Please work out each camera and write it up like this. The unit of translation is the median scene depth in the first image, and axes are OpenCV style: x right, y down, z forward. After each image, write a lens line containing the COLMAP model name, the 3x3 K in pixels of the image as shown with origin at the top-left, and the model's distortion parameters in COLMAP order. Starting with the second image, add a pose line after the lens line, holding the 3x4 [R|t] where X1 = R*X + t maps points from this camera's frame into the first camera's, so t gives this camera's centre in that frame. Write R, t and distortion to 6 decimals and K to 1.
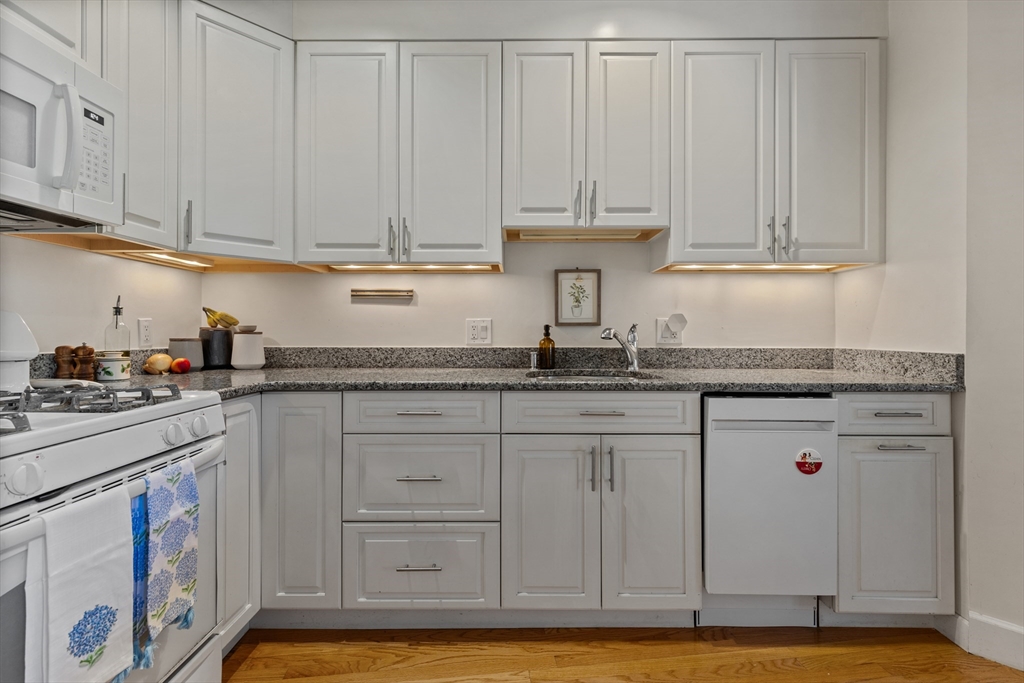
lens RADIAL K [[462.4, 0, 513.5], [0, 462.4, 332.0], [0, 0, 1]] dist [0.007395, -0.000100]
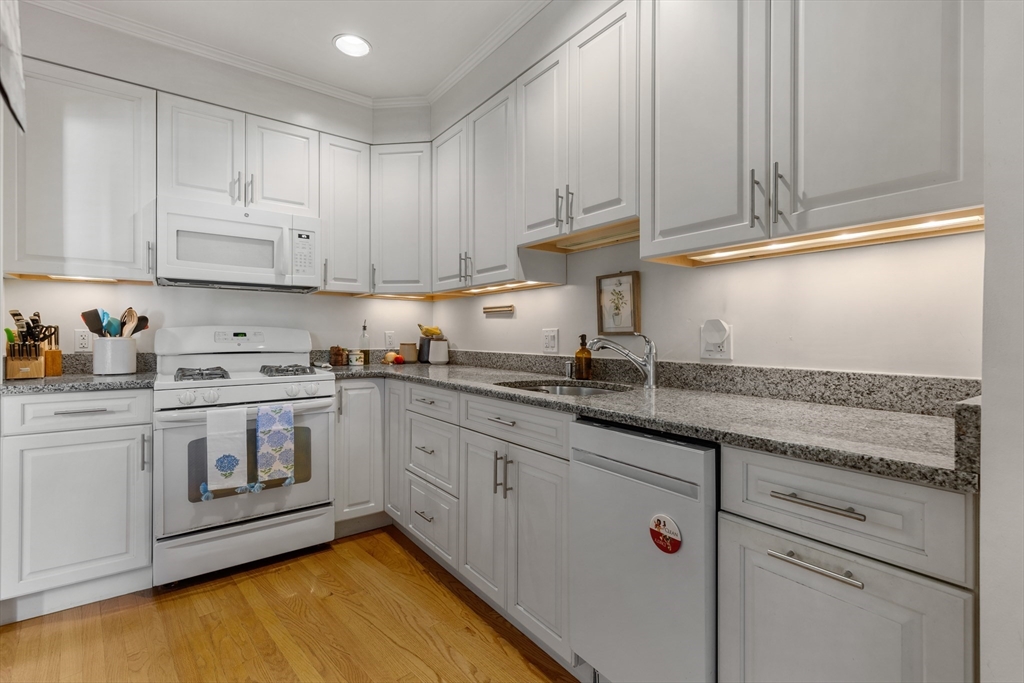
lens RADIAL K [[462.4, 0, 515.9], [0, 462.4, 338.4], [0, 0, 1]] dist [0.007395, -0.000100]
pose [[0.603638, 0.005419, -0.797240, 0.785181], [-0.003328, 0.999985, 0.004277, -0.011184], [0.797251, 0.000072, 0.603647, 0.301417]]
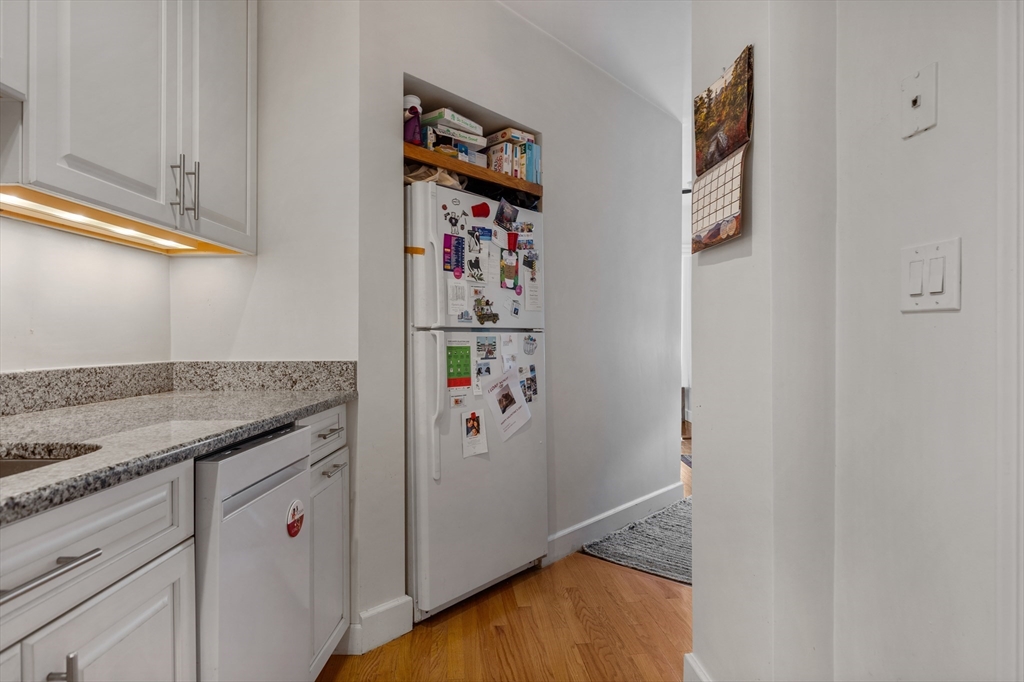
lens RADIAL K [[553.8, 0, 512.5], [0, 553.8, 339.2], [0, 0, 1]] dist [0.003952, 0.000723]
pose [[0.002306, -0.001908, 0.999996, -0.169953], [0.001514, 0.999997, 0.001905, -0.000987], [-0.999996, 0.001509, 0.002309, 0.493619]]
